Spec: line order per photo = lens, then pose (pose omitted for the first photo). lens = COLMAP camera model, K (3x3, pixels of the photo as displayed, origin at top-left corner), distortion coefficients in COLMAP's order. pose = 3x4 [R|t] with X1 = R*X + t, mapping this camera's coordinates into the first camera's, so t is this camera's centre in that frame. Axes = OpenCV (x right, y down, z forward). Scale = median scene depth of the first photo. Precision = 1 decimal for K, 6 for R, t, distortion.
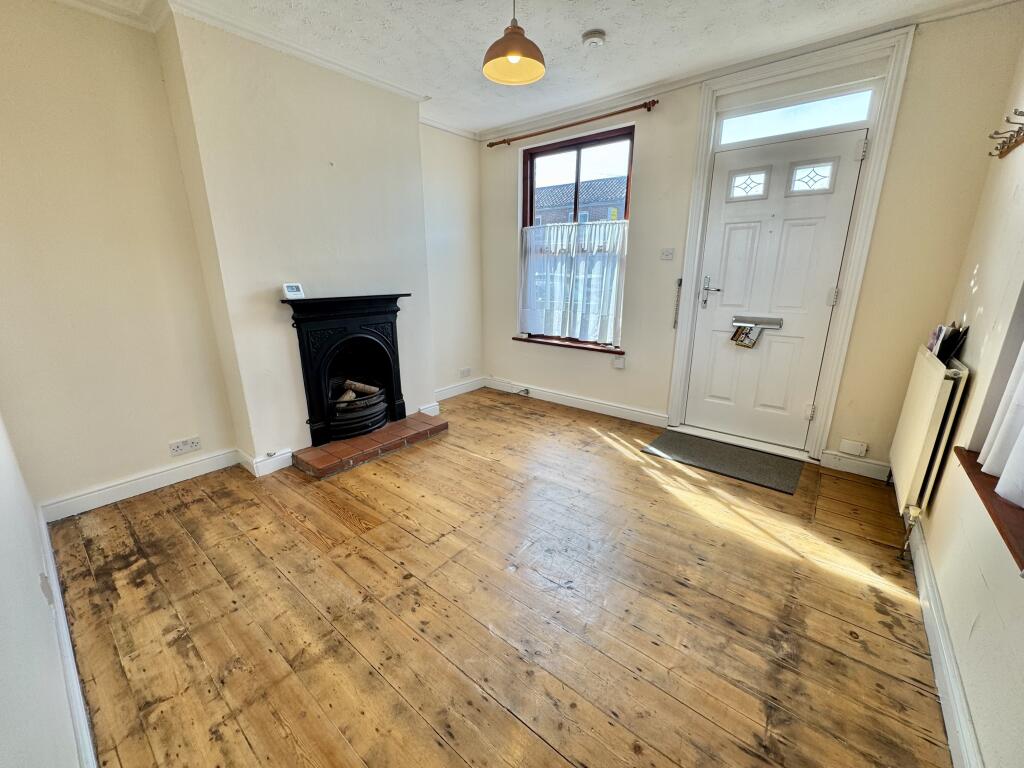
lens RADIAL K [[410.4, 0, 512.6], [0, 410.4, 382.5], [0, 0, 1]] dist [-0.002091, 0.000192]
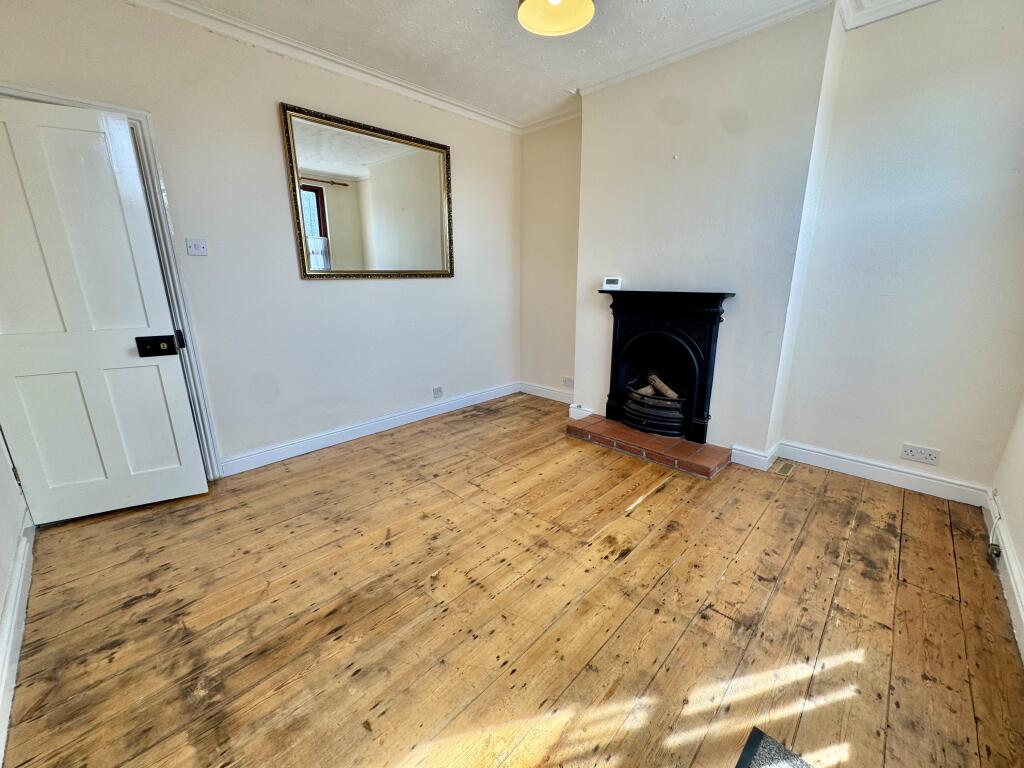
lens RADIAL K [[410.4, 0, 512.6], [0, 410.4, 382.5], [0, 0, 1]] dist [-0.002091, 0.000192]
pose [[-0.090183, 0.250079, -0.964016, 0.861791], [-0.255455, 0.929768, 0.265092, -0.240331], [0.962606, 0.270170, -0.019966, 0.995734]]
